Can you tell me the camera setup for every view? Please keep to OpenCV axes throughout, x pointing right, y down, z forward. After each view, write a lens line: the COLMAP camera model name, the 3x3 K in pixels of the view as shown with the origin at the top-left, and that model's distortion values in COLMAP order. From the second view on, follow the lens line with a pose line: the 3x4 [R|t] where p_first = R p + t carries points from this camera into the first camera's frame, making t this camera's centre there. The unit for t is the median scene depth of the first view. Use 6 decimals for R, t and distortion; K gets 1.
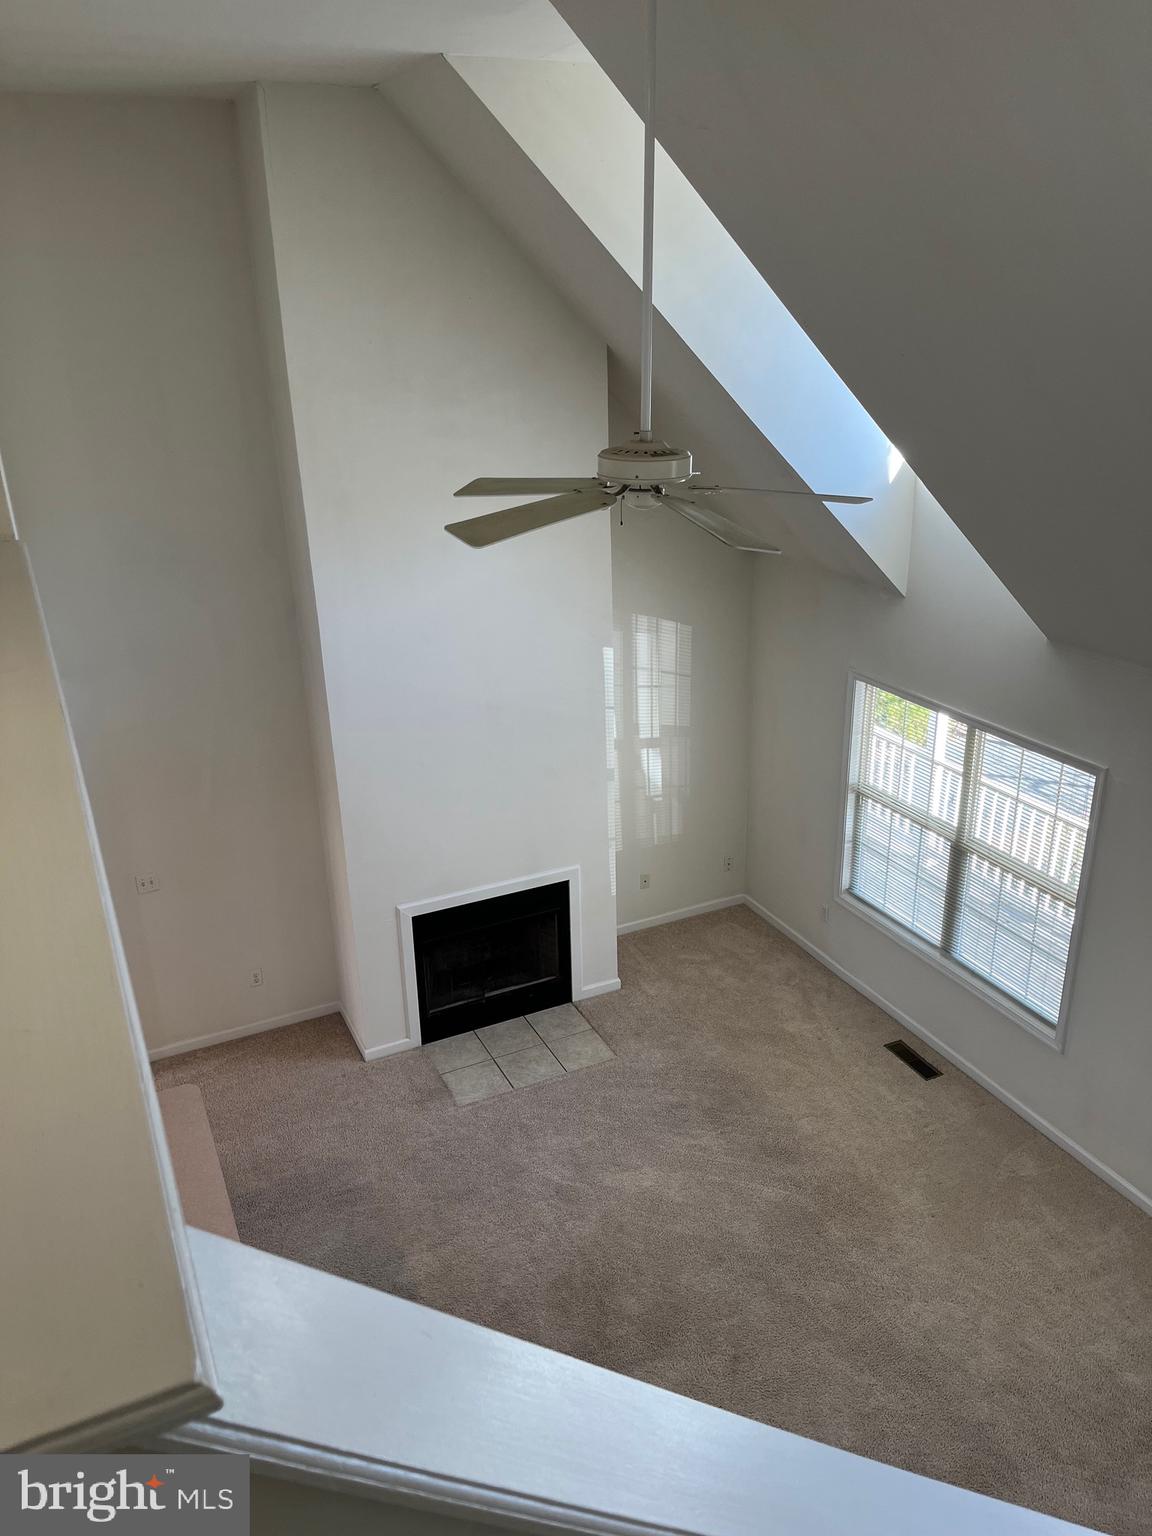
lens RADIAL K [[1162.7, 0, 579.1], [0, 1162.7, 766.7], [0, 0, 1]] dist [0.033761, 0.002676]
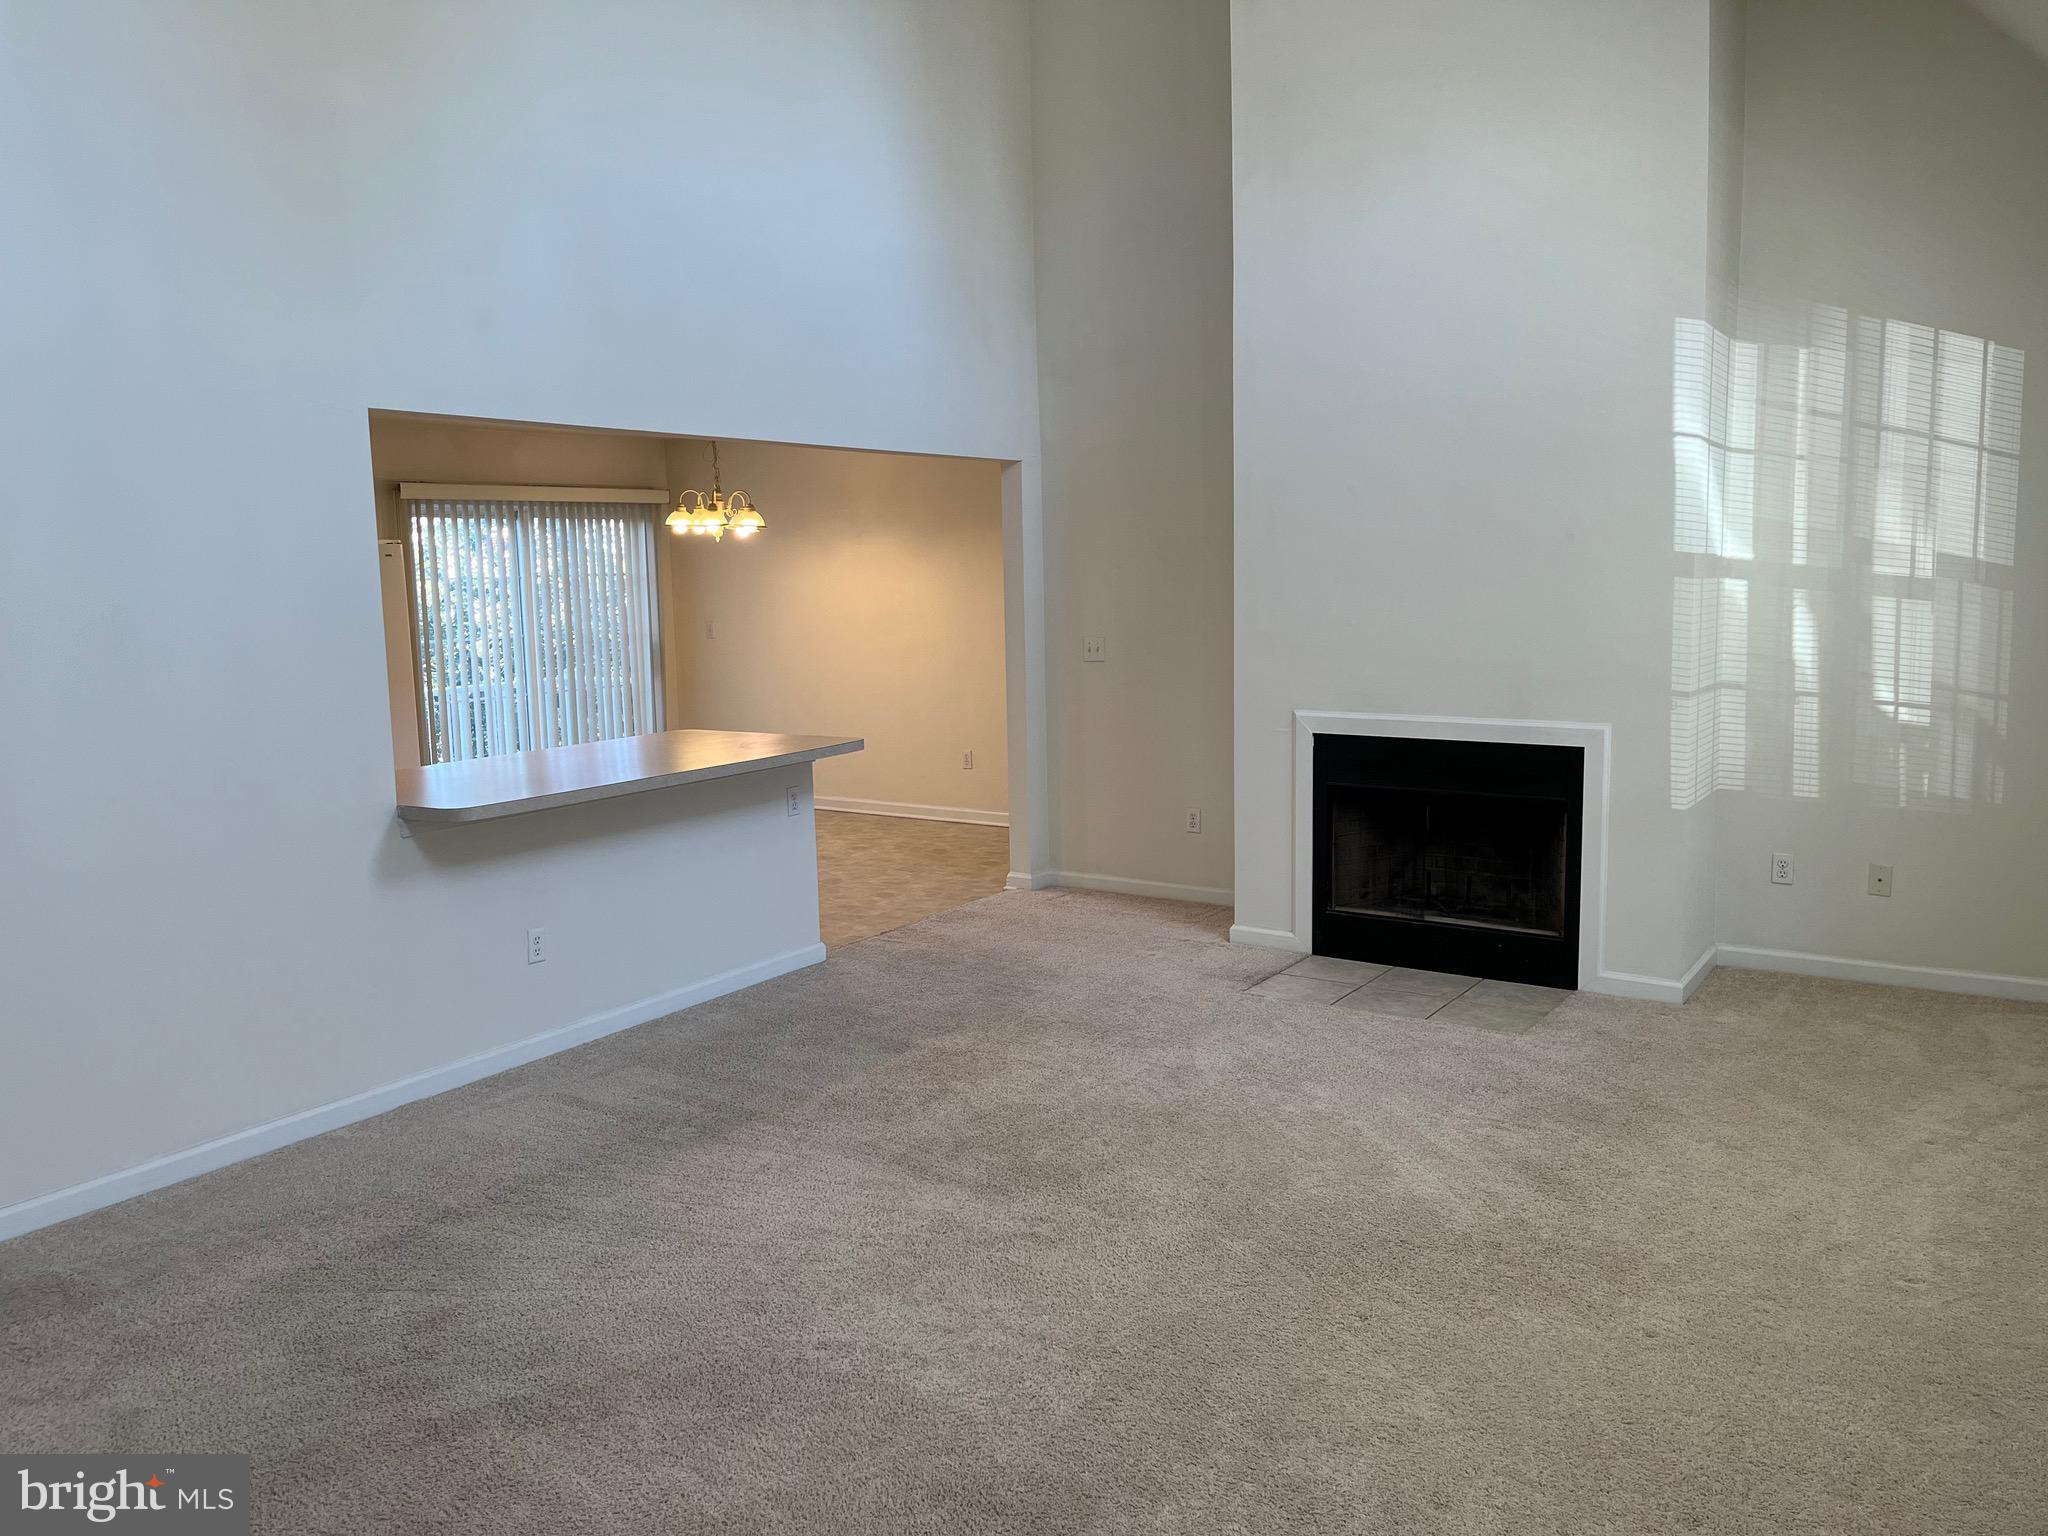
lens RADIAL K [[1550.2, 0, 1026.7], [0, 1550.2, 770.9], [0, 0, 1]] dist [0.033761, 0.002676]
pose [[0.510649, 0.120205, -0.851345, 0.505573], [-0.308041, 0.950025, -0.050628, 0.231306], [0.802713, 0.288102, 0.522157, 0.382089]]
